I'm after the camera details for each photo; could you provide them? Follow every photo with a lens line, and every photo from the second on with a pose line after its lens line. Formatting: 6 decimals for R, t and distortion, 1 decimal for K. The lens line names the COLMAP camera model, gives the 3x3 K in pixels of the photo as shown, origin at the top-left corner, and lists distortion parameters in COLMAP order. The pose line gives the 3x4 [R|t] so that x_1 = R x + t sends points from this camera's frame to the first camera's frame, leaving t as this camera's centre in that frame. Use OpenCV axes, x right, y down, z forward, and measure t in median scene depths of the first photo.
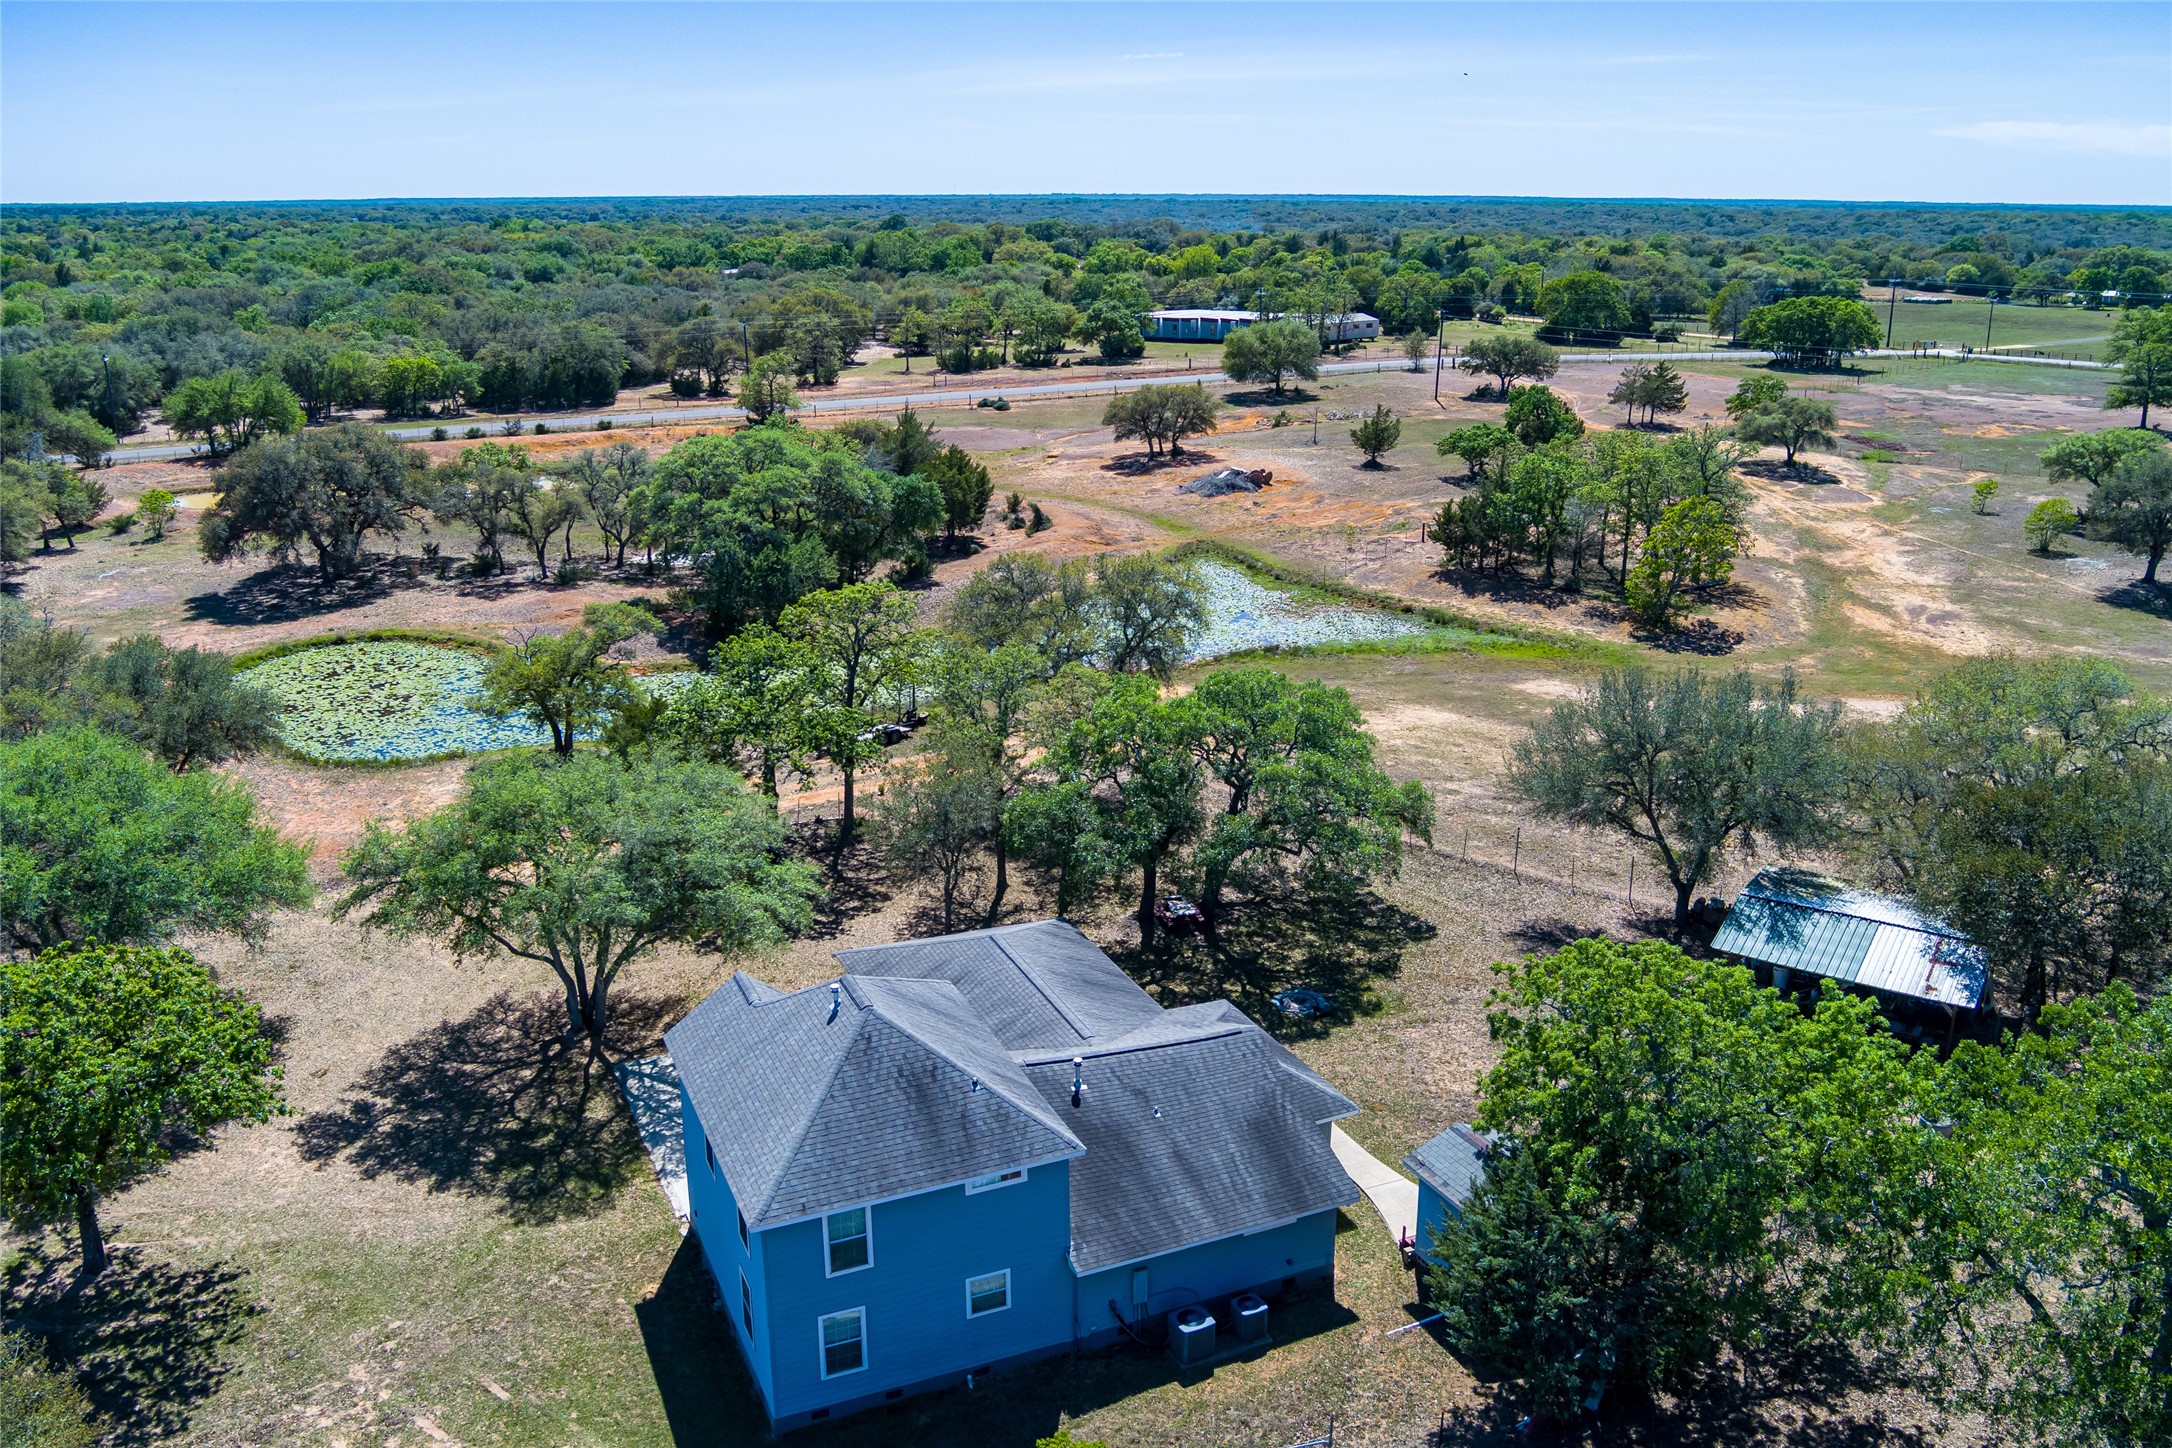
lens RADIAL K [[1707.6, 0, 1094.5], [0, 1707.6, 726.4], [0, 0, 1]] dist [-0.042006, -0.002556]
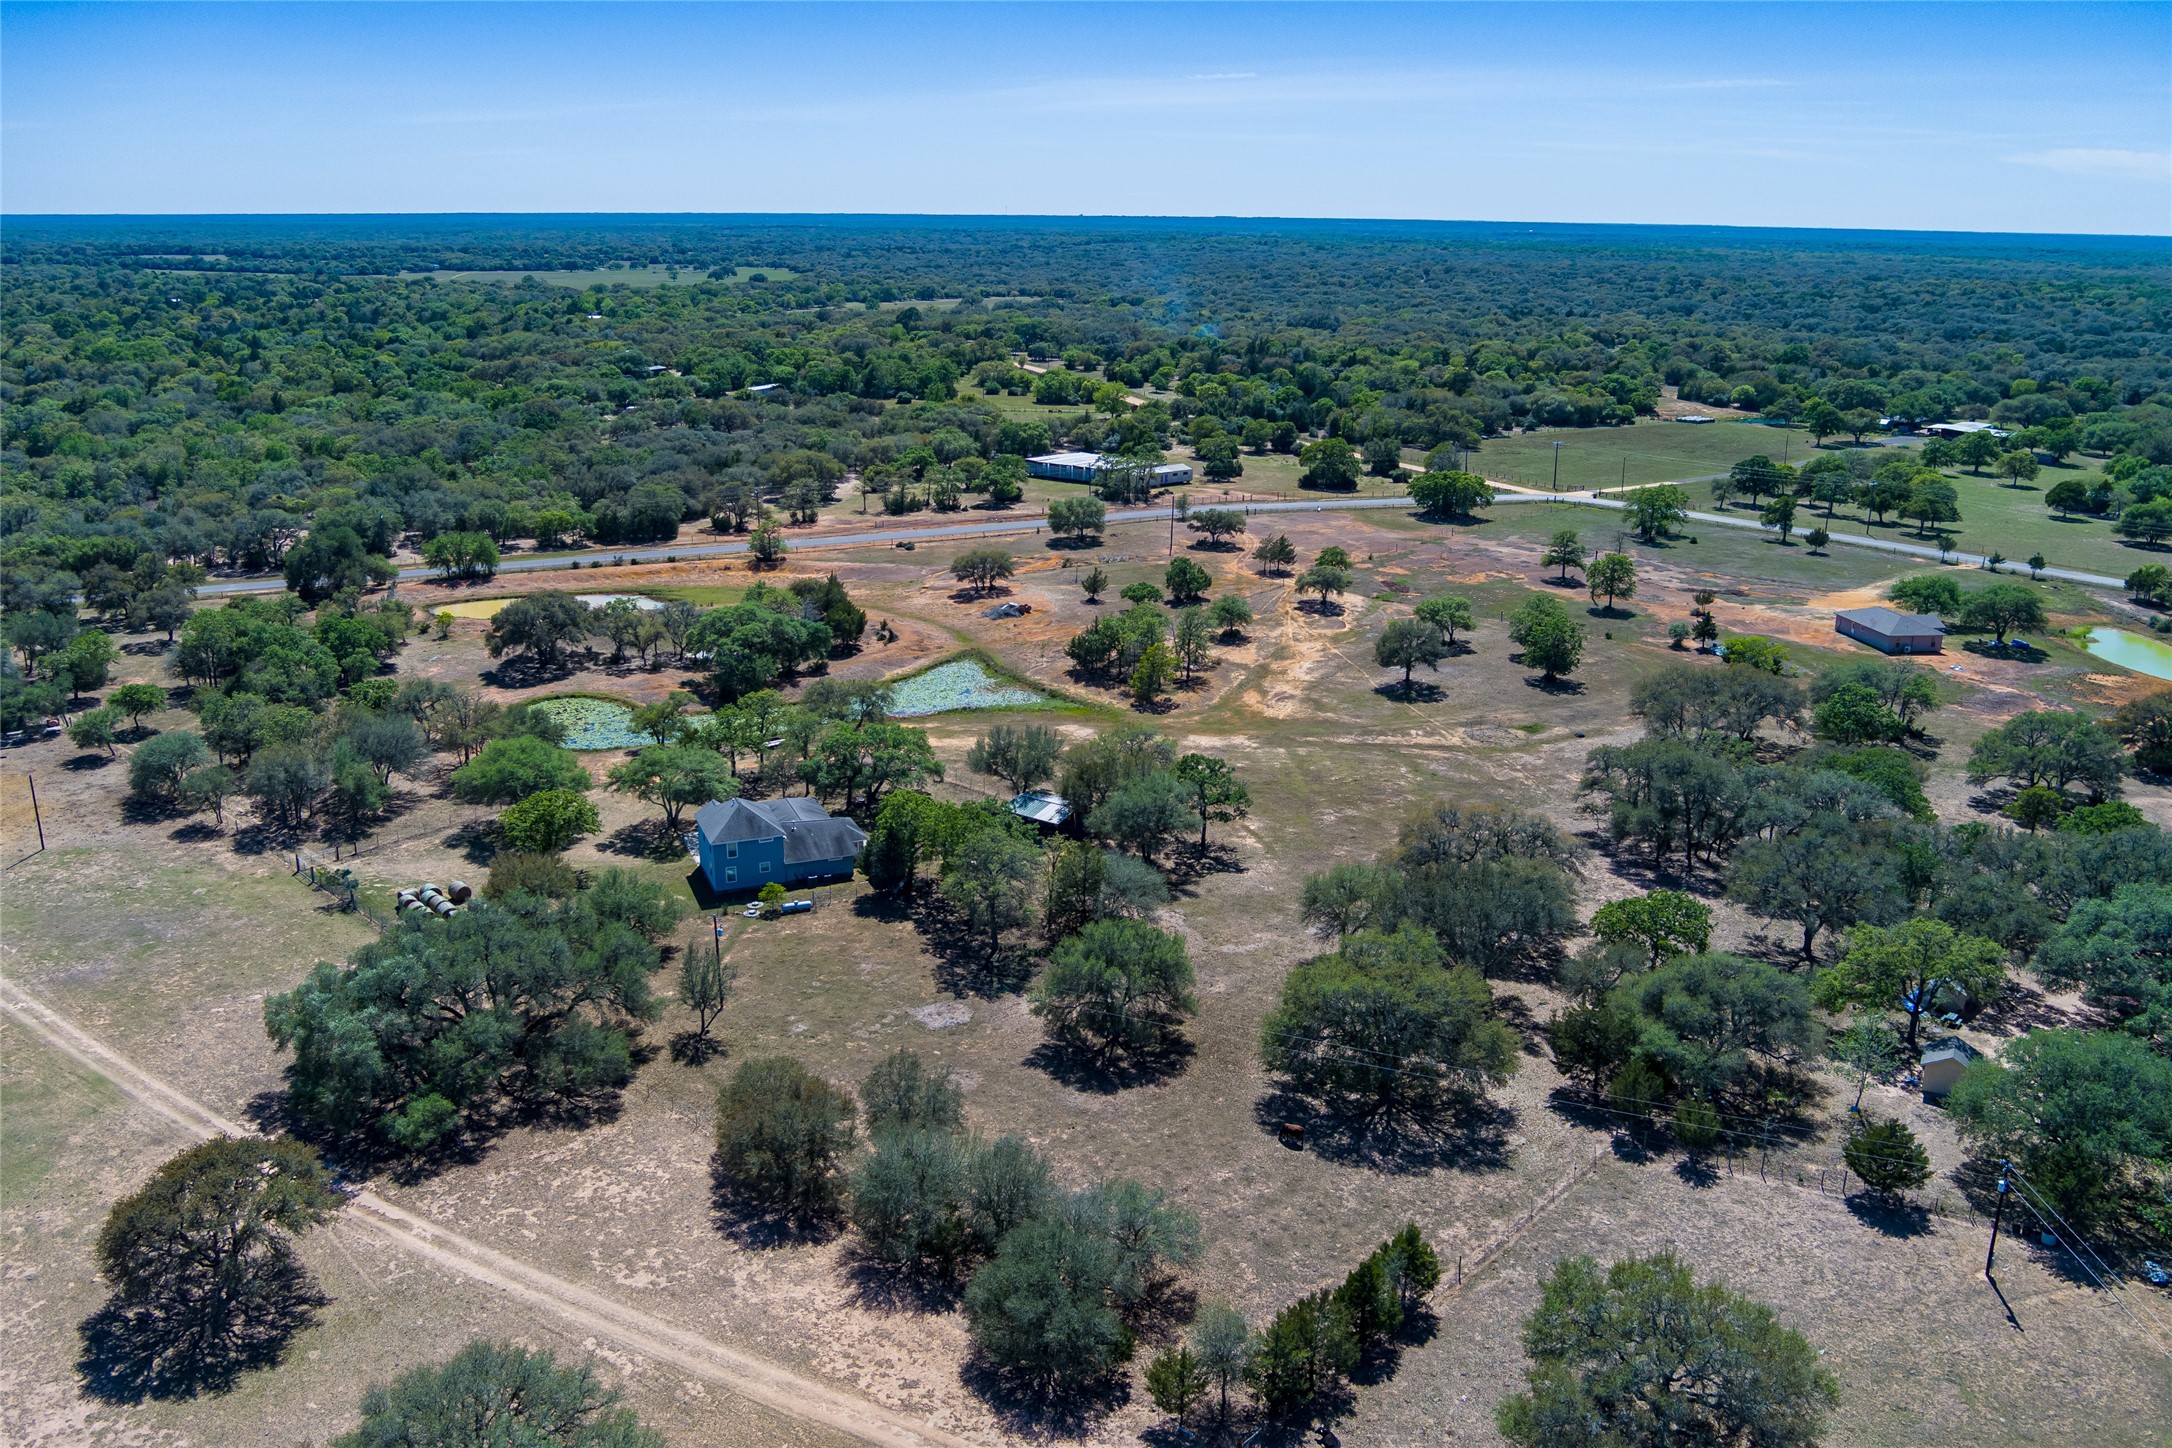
lens RADIAL K [[1707.6, 0, 1094.5], [0, 1707.6, 726.4], [0, 0, 1]] dist [-0.042006, -0.002556]
pose [[0.999501, 0.017375, -0.026393, 0.286091], [-0.017630, 0.999800, -0.009430, -0.002769], [0.026224, 0.009890, 0.999607, -1.080823]]
